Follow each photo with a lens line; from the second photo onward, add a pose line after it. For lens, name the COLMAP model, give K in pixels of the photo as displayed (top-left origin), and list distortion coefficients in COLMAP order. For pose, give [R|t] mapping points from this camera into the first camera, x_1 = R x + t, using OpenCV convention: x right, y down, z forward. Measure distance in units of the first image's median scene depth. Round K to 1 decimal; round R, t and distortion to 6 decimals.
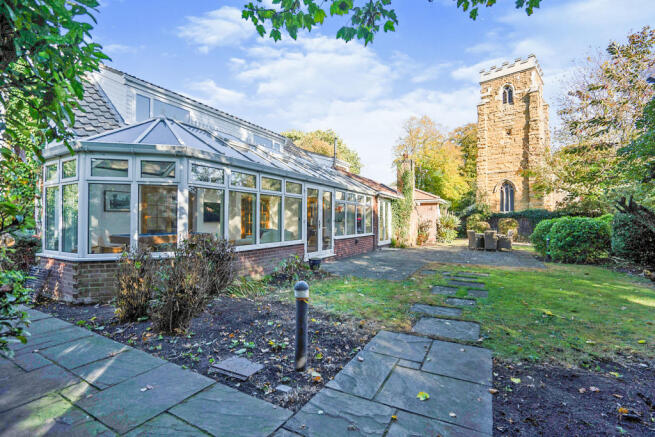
lens RADIAL K [[305.0, 0, 330.7], [0, 305.0, 218.3], [0, 0, 1]] dist [-0.028373, 0.007797]
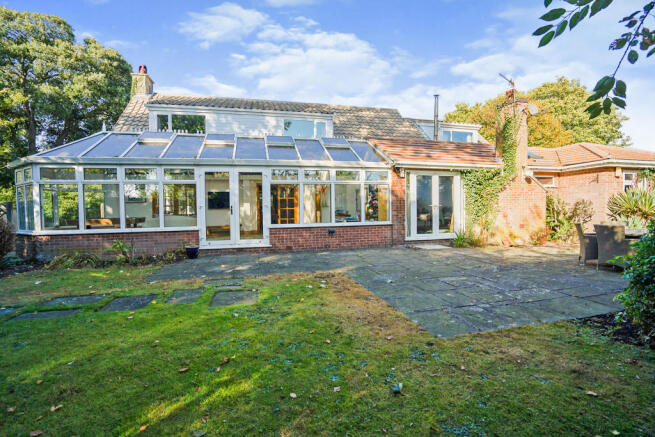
lens RADIAL K [[305.0, 0, 329.6], [0, 305.0, 217.5], [0, 0, 1]] dist [-0.028373, 0.007797]
pose [[0.641358, 0.020077, -0.766979, 0.265793], [0.017716, 0.999004, 0.040964, 0.002732], [0.767037, -0.039860, 0.640363, 0.200855]]
